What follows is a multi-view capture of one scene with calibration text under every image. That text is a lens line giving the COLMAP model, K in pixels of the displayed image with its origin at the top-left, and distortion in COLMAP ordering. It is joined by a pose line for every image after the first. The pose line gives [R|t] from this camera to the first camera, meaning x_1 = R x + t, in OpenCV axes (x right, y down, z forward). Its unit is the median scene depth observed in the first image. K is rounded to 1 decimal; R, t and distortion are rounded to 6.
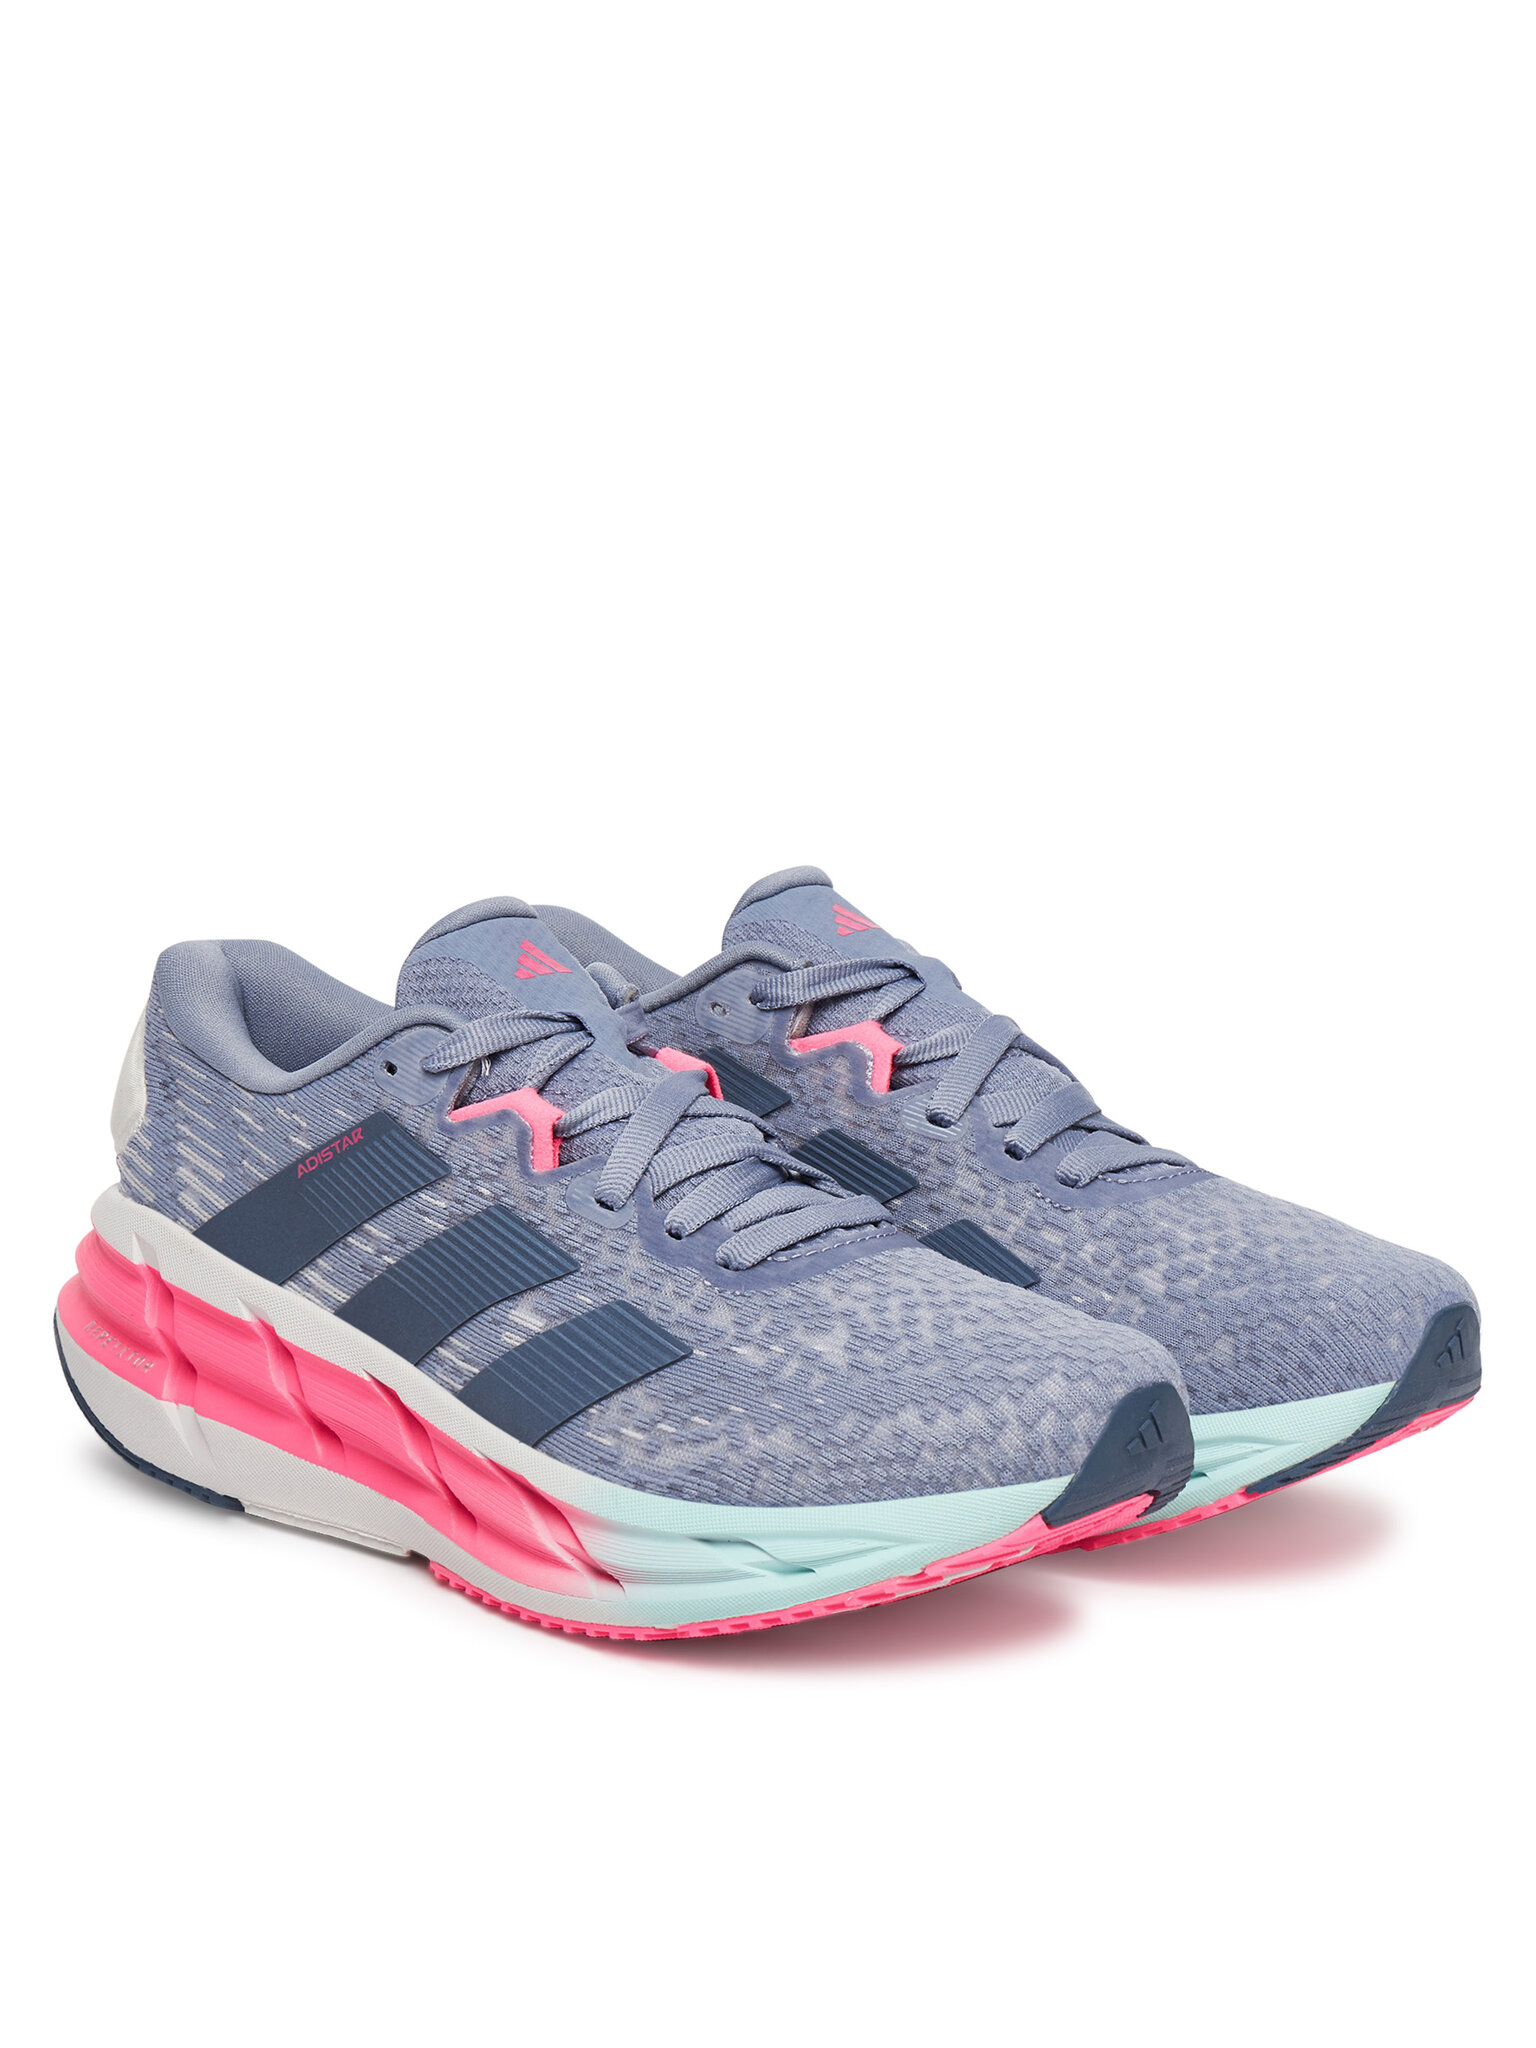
lens RADIAL K [[3750.0, 0, 768.0], [0, 3750.0, 1024.0], [0, 0, 1]] dist [-0.027626, -0.062888]
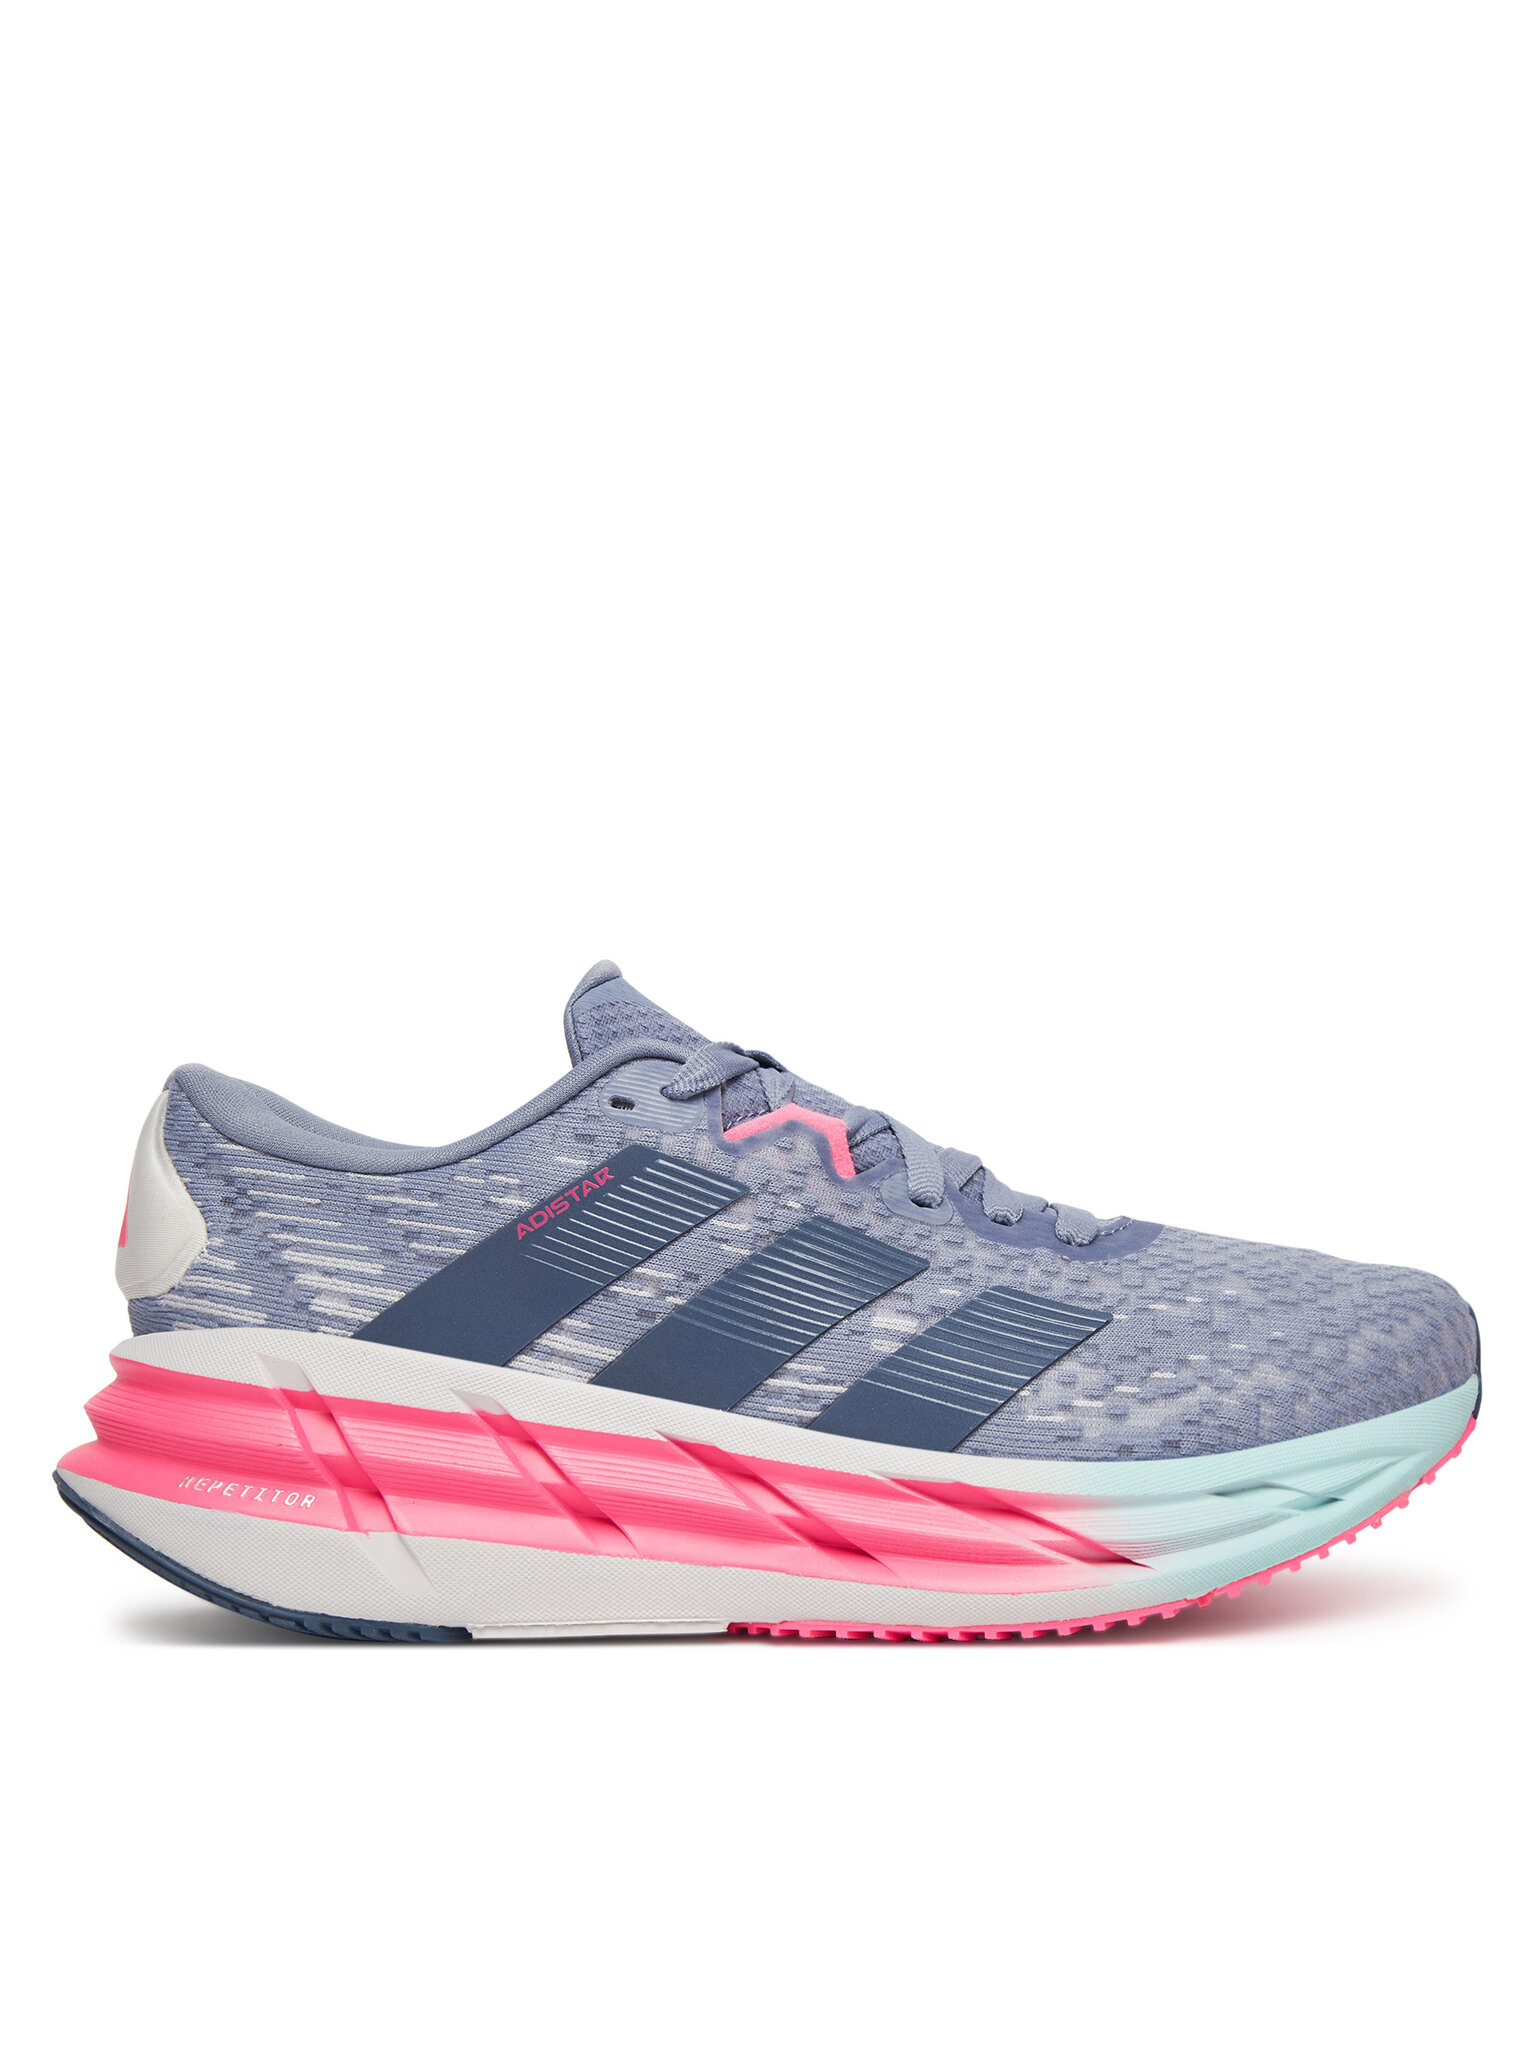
lens RADIAL K [[2448.5, 0, 768.0], [0, 2448.5, 1024.0], [0, 0, 1]] dist [-0.064498, 0.021451]
pose [[0.835872, -0.016151, 0.548686, -0.408431], [0.145513, 0.970326, -0.193113, 0.116297], [-0.529286, 0.241258, 0.813419, 0.499117]]
